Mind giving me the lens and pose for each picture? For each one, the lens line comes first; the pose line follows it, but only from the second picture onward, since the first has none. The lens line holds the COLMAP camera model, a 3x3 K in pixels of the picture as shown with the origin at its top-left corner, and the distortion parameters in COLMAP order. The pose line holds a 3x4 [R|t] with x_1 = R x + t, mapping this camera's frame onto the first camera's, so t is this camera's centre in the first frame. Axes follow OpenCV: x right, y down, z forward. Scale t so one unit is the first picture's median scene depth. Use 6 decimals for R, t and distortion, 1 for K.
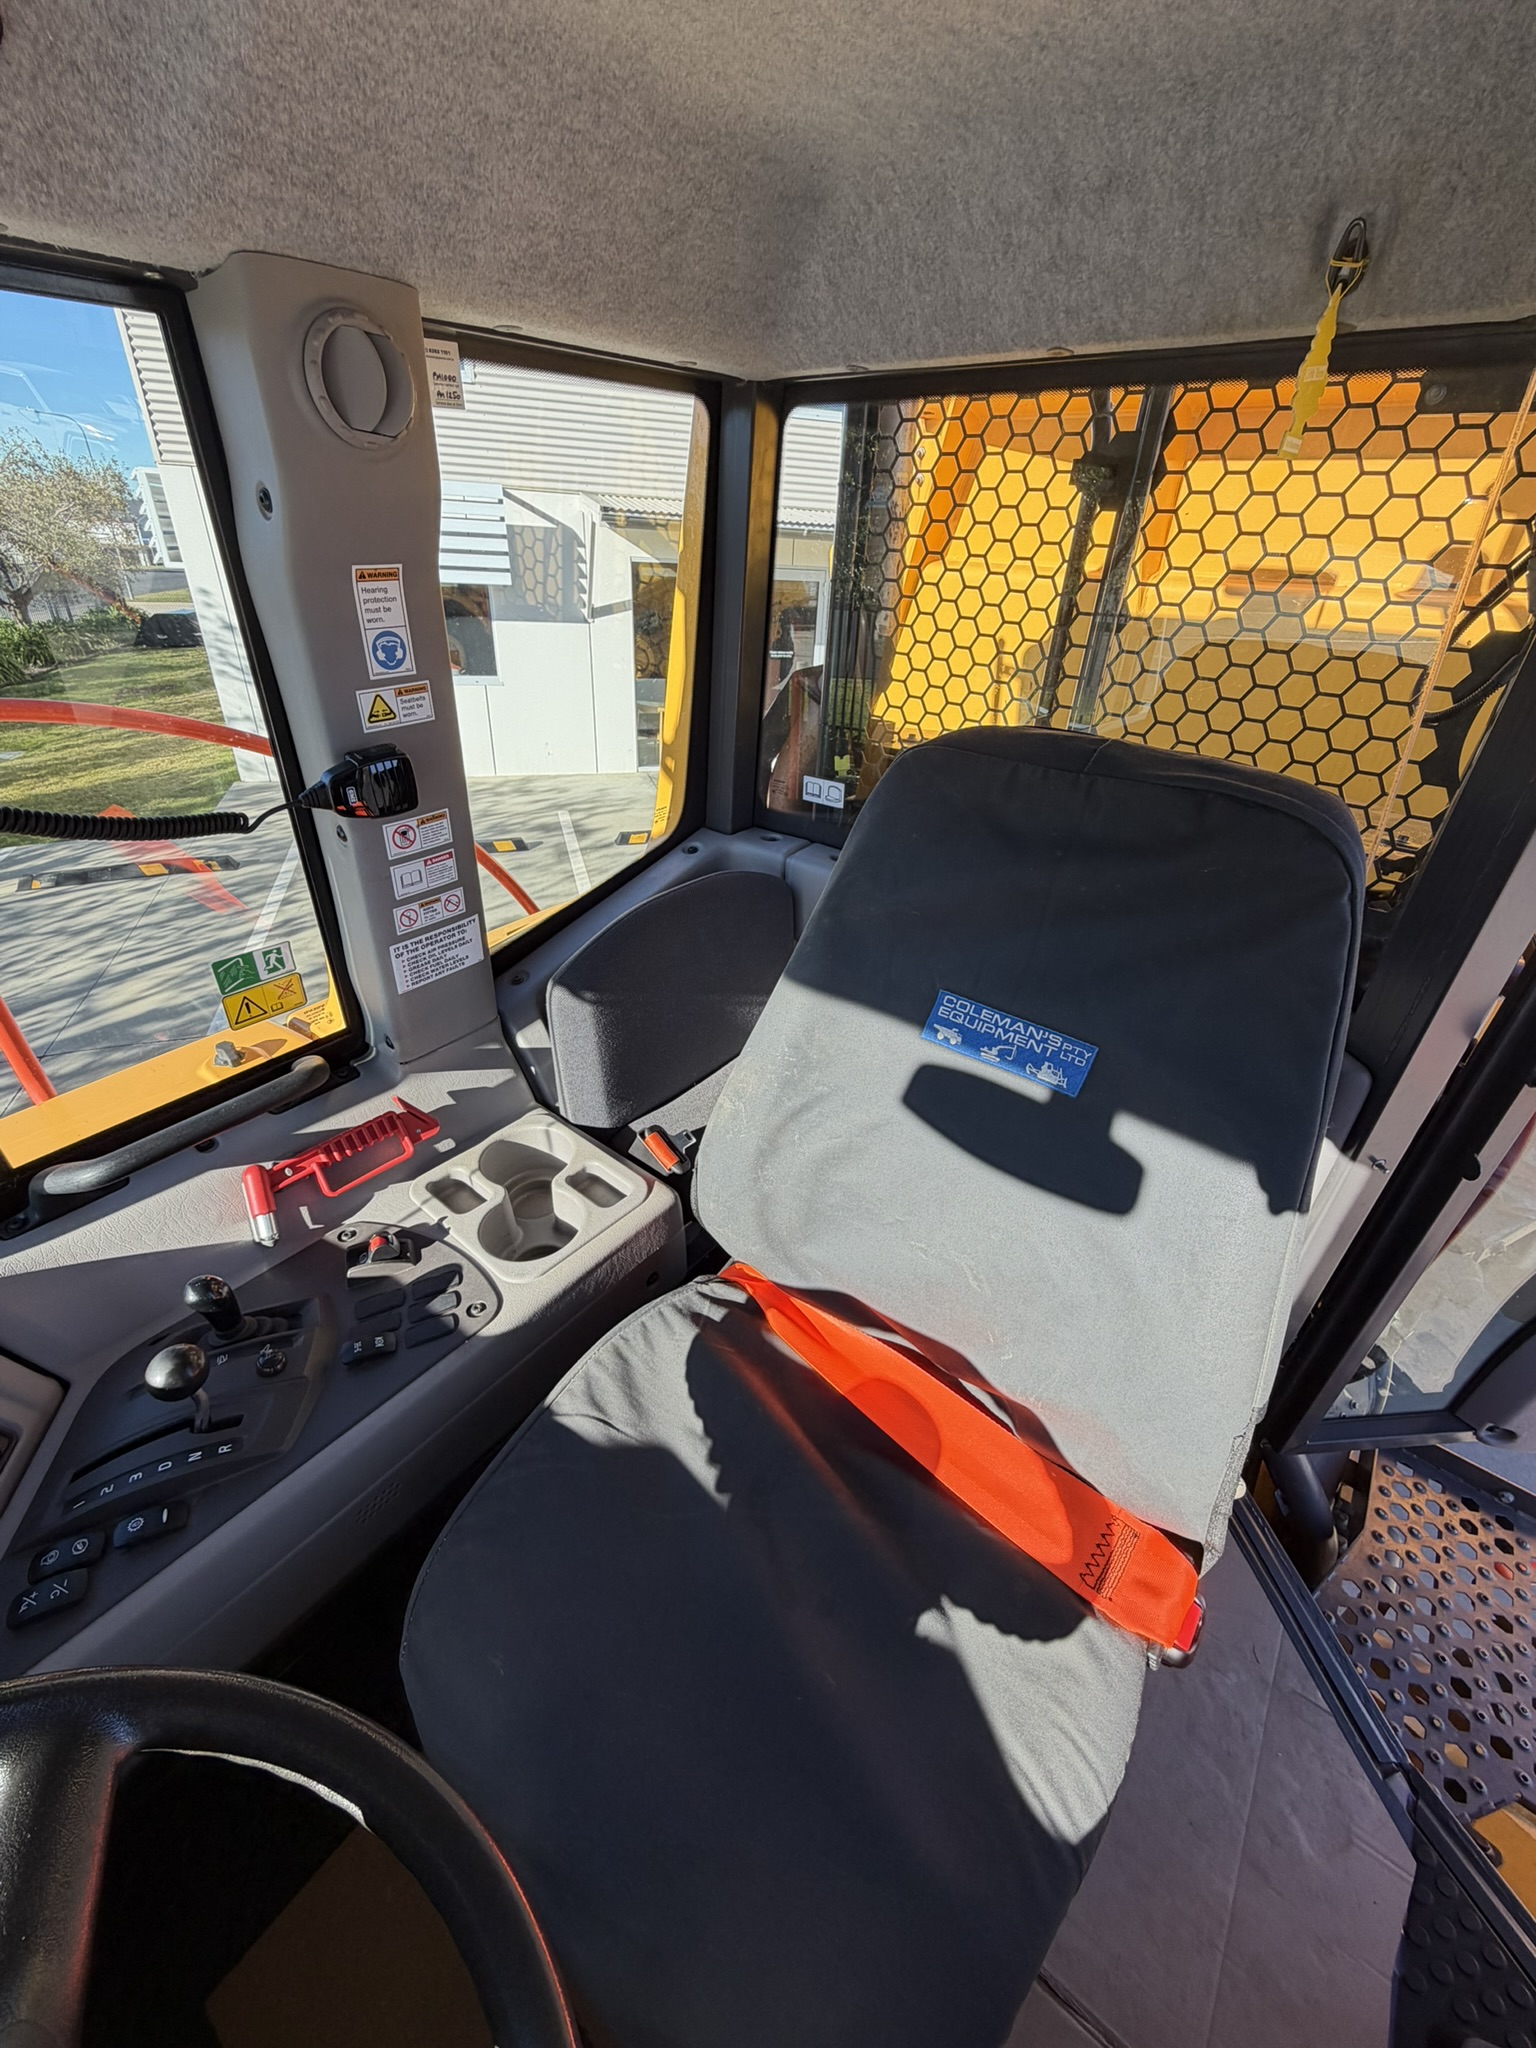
lens RADIAL K [[816.0, 0, 766.9], [0, 816.0, 1021.8], [0, 0, 1]] dist [-0.000682, -0.000192]
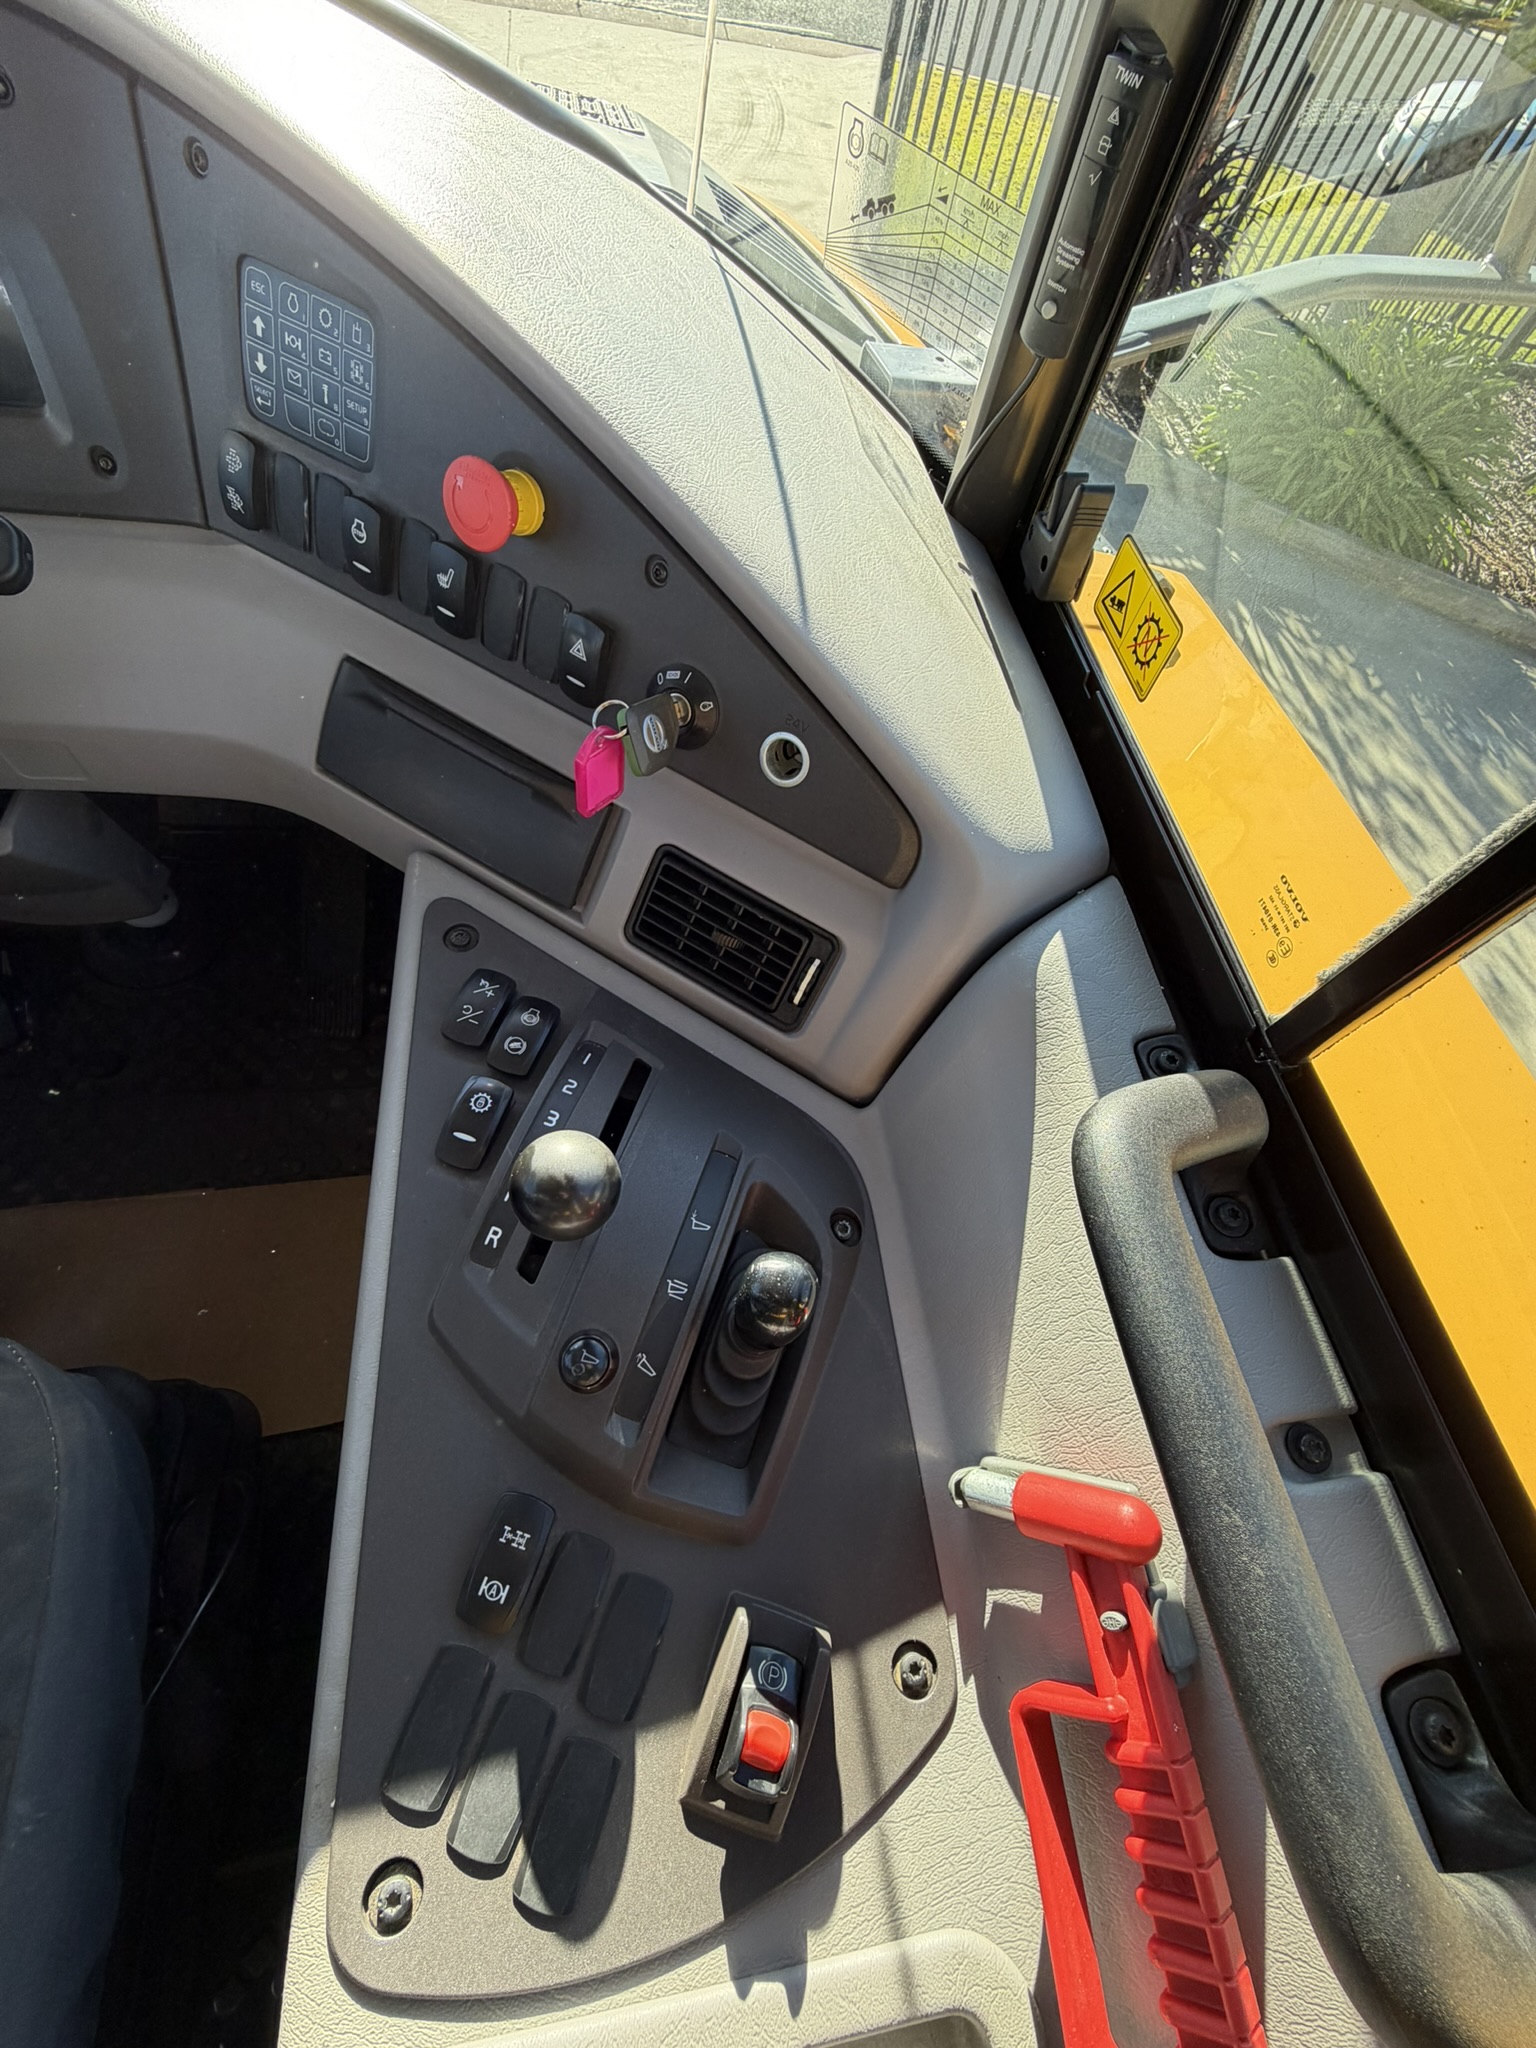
lens RADIAL K [[808.9, 0, 768.0], [0, 808.9, 1024.0], [0, 0, 1]] dist [0.002701, -0.000044]
pose [[-0.680484, 0.568782, -0.461983, -0.516150], [-0.517011, 0.074098, 0.852766, -0.045735], [0.519270, 0.819143, 0.243644, 0.701672]]
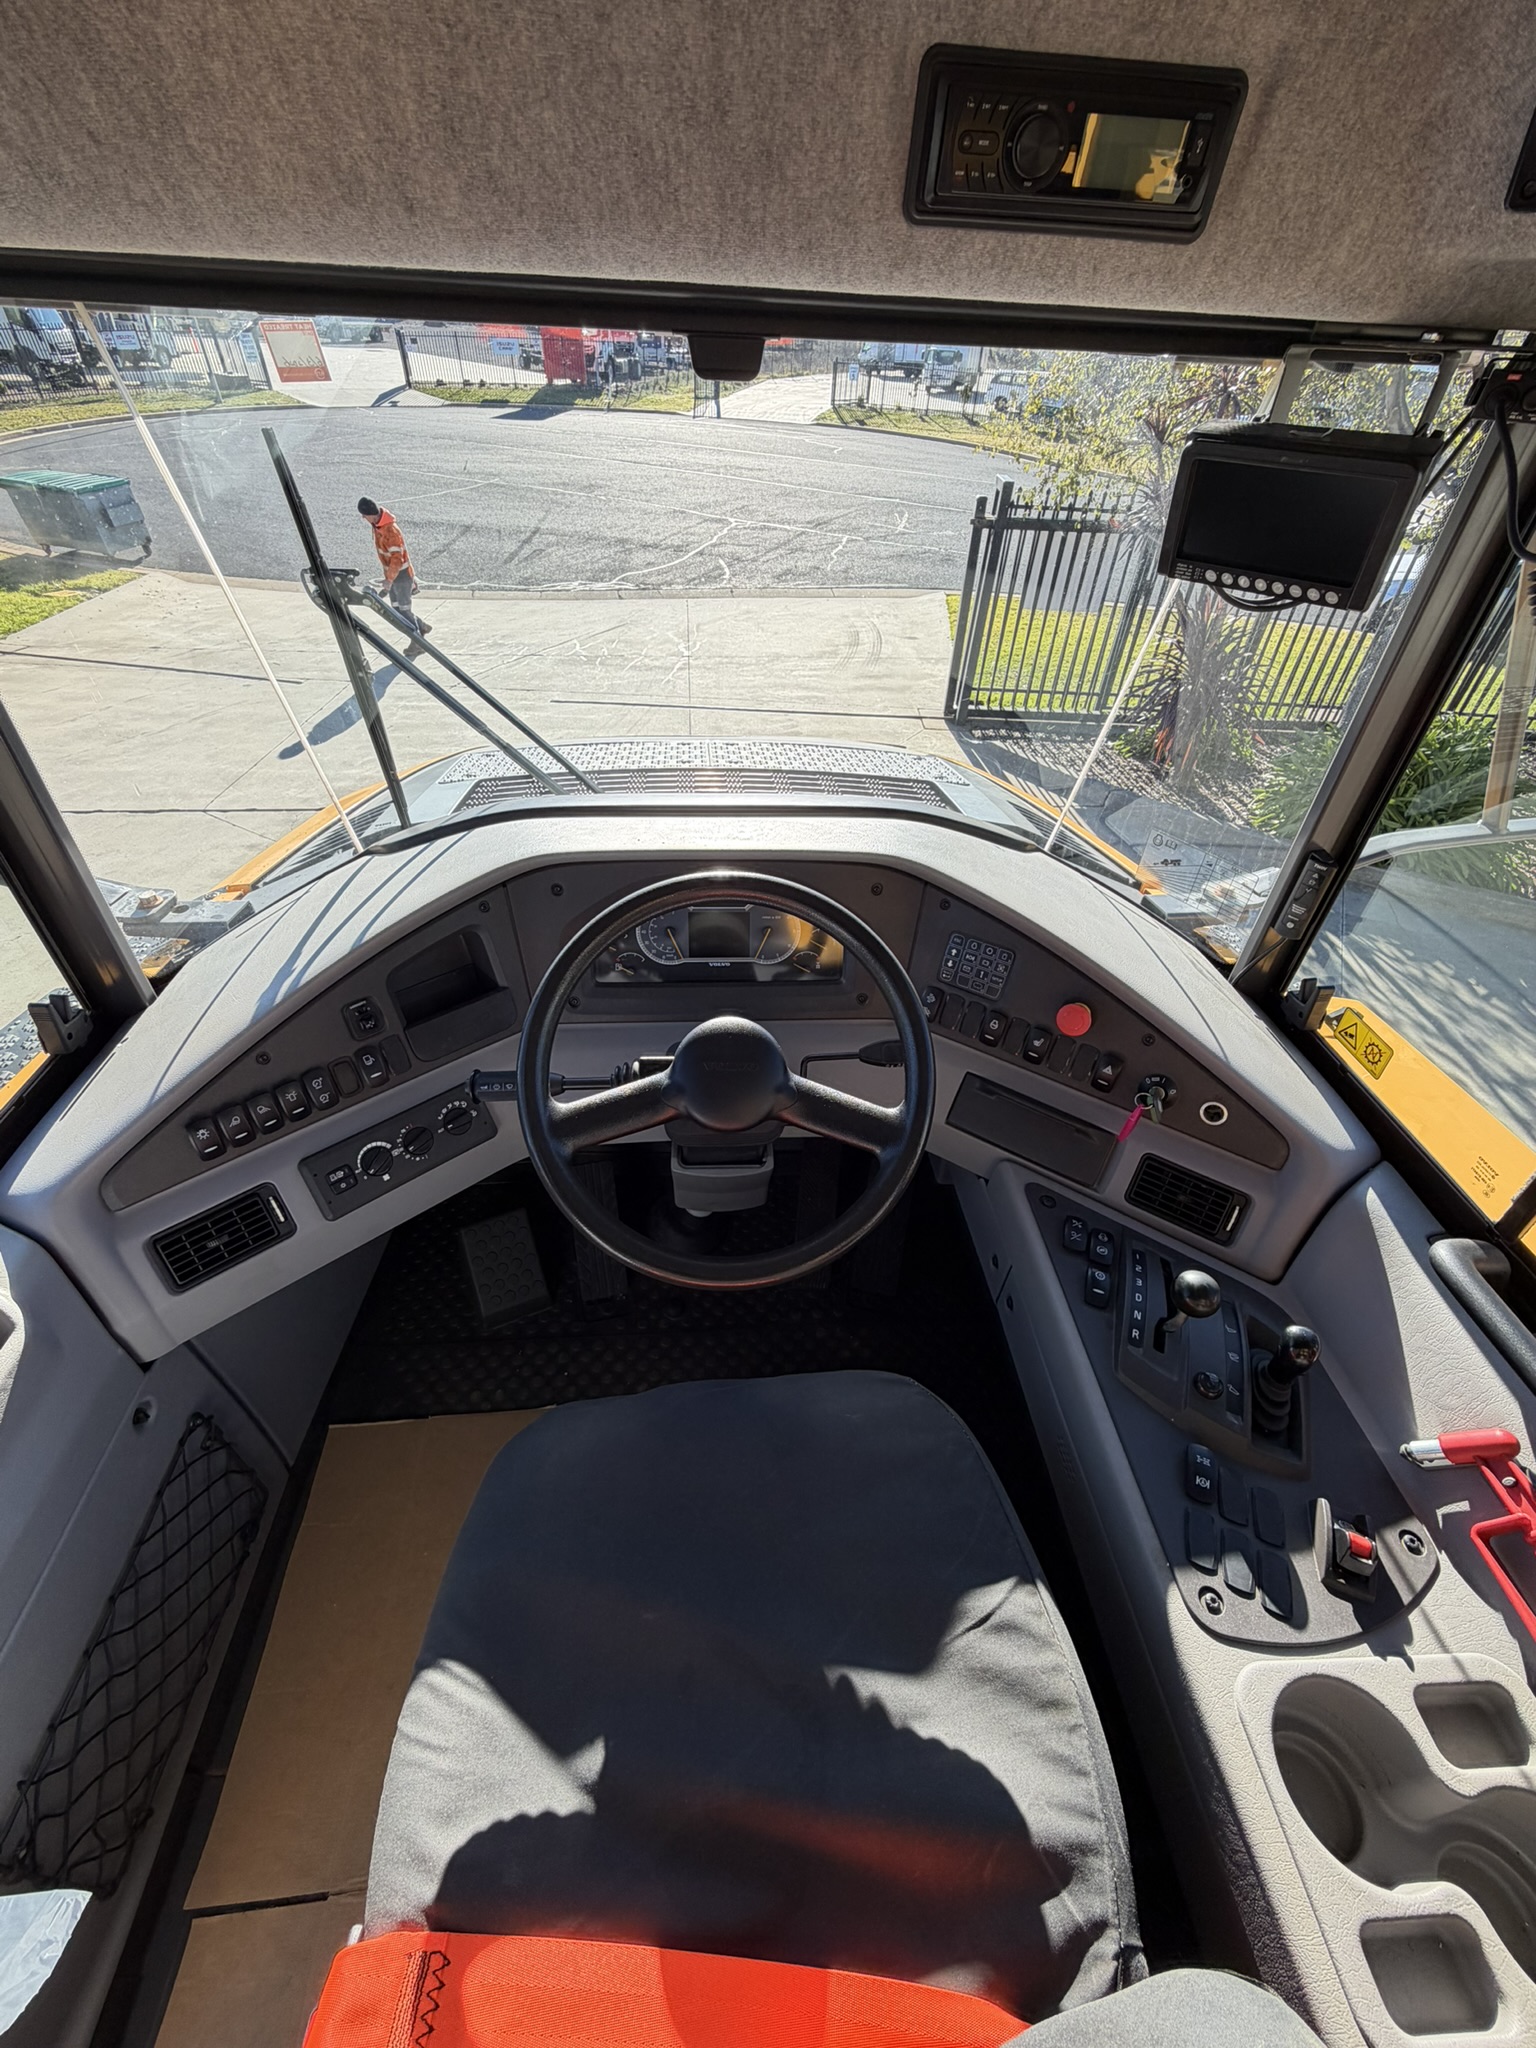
lens RADIAL K [[816.0, 0, 766.9], [0, 816.0, 1021.8], [0, 0, 1]] dist [-0.000682, -0.000192]
pose [[-0.731183, 0.389608, -0.559979, 0.188930], [-0.407162, 0.409380, 0.816473, -0.354885], [0.547348, 0.824993, -0.140698, 0.408906]]
